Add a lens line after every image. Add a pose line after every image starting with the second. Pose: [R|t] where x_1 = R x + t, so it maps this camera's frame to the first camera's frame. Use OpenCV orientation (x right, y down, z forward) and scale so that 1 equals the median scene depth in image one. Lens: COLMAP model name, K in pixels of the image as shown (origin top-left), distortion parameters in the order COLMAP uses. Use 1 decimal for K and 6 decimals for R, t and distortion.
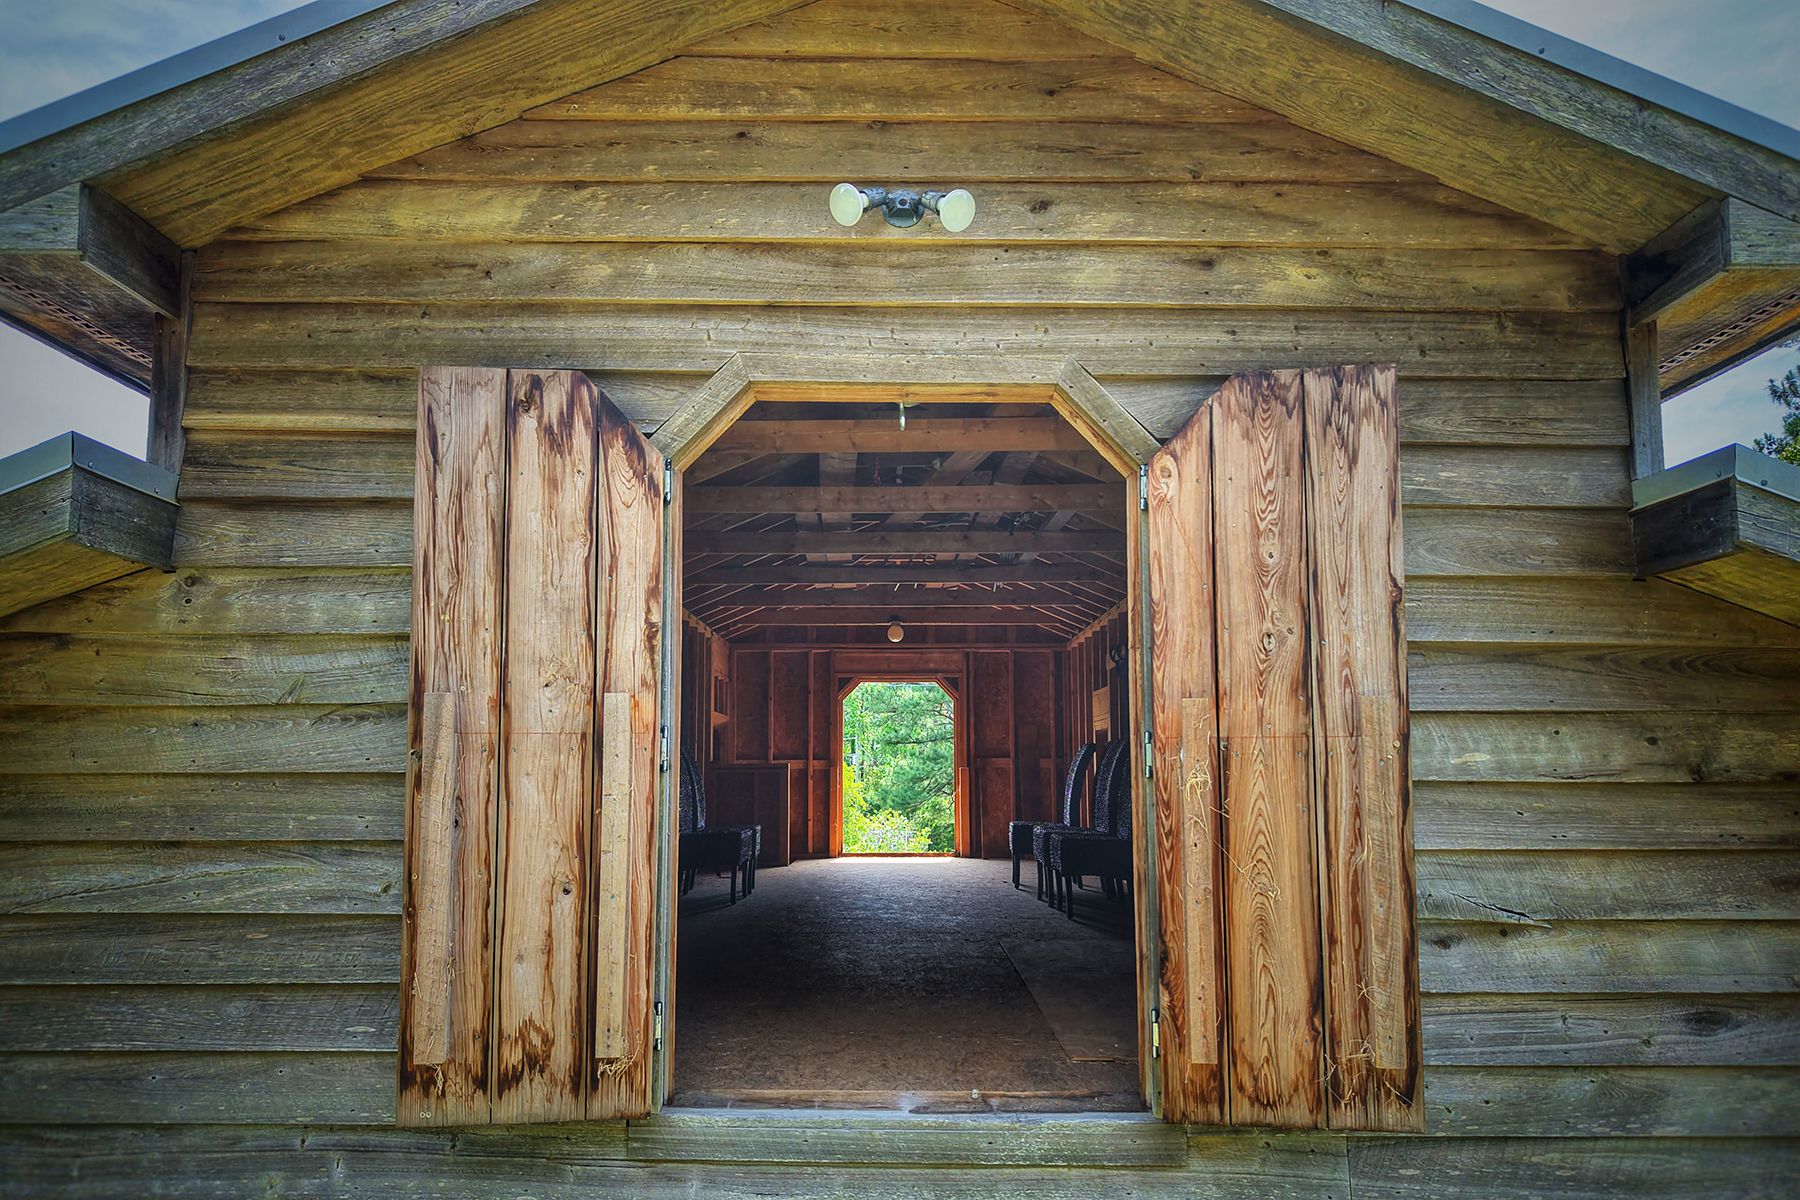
lens RADIAL K [[1224.8, 0, 892.3], [0, 1224.8, 666.8], [0, 0, 1]] dist [0.017502, -0.023052]
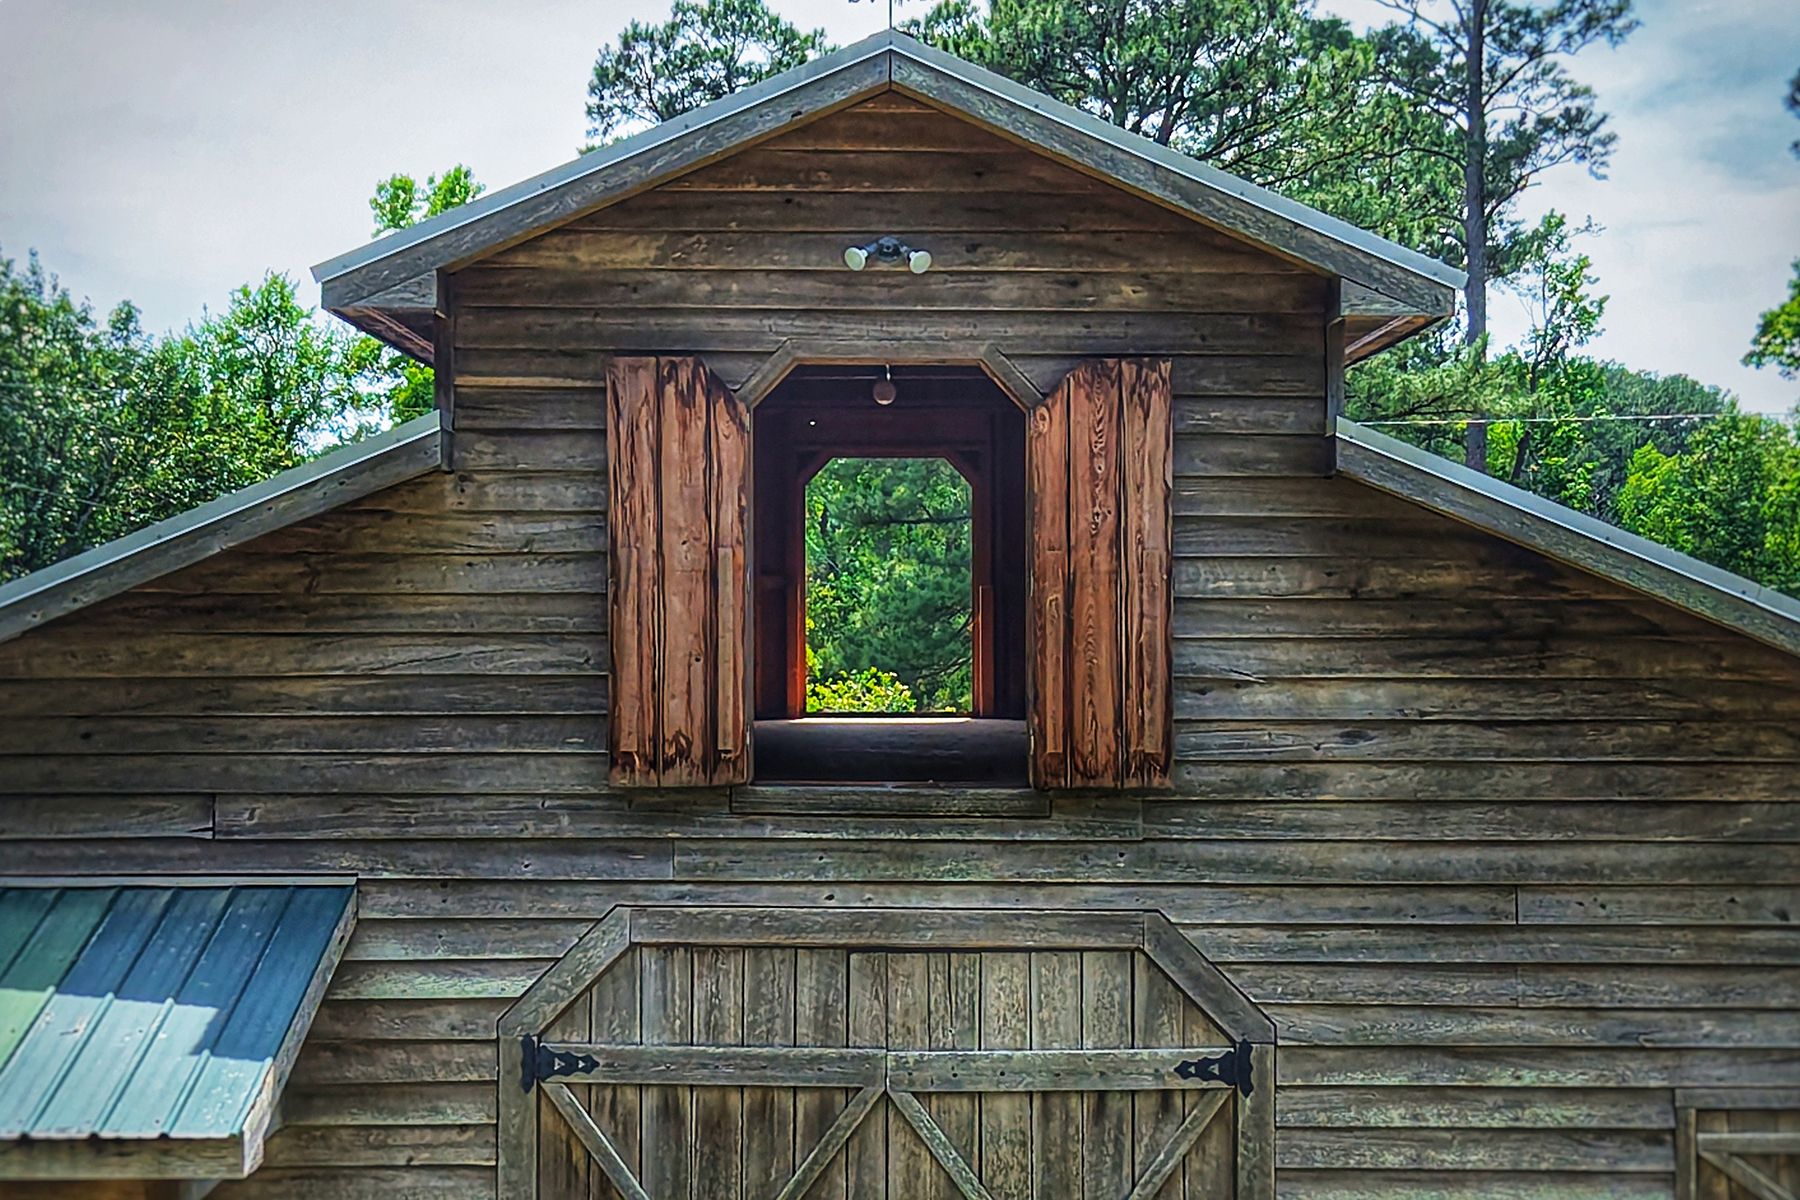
lens RADIAL K [[1224.8, 0, 884.6], [0, 1224.8, 588.4], [0, 0, 1]] dist [0.017502, -0.023052]
pose [[0.999994, 0.000044, 0.003343, -0.001694], [-0.000321, 0.996569, 0.082766, -0.060975], [-0.003327, -0.082766, 0.996563, -0.699310]]
